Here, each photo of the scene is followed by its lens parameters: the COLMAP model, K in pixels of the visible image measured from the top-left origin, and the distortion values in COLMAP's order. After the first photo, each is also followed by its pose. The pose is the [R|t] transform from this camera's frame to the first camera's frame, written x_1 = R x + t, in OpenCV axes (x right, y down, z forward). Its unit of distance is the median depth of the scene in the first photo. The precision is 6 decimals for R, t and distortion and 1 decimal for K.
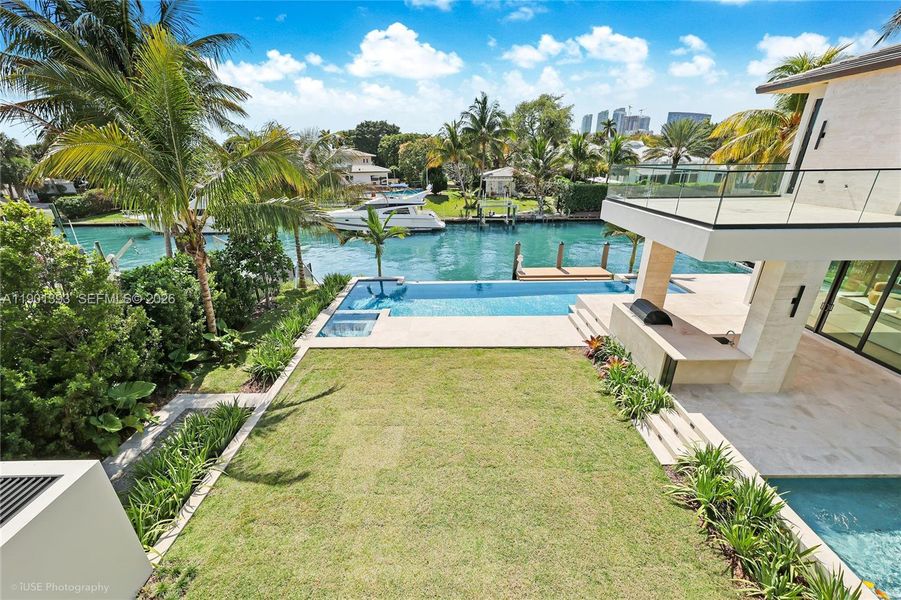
lens RADIAL K [[356.4, 0, 450.5], [0, 356.4, 300.0], [0, 0, 1]] dist [0.001727, 0.000068]
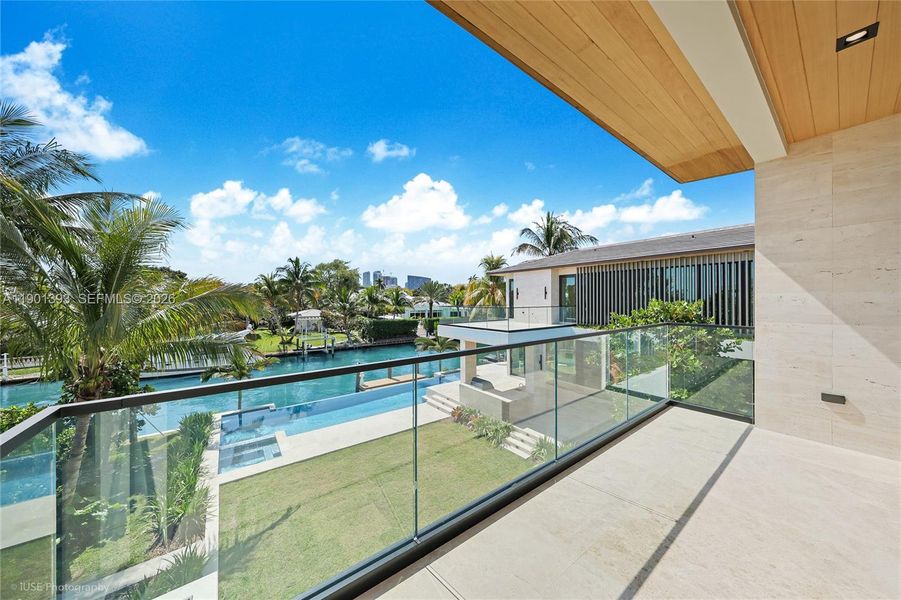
lens RADIAL K [[293.7, 0, 450.5], [0, 293.7, 300.0], [0, 0, 1]] dist [0.000305, 0.000047]
pose [[0.795755, 0.010402, 0.605530, -0.103632], [0.219744, 0.926754, -0.304696, 0.013722], [-0.564347, 0.375525, 0.735183, -0.030808]]
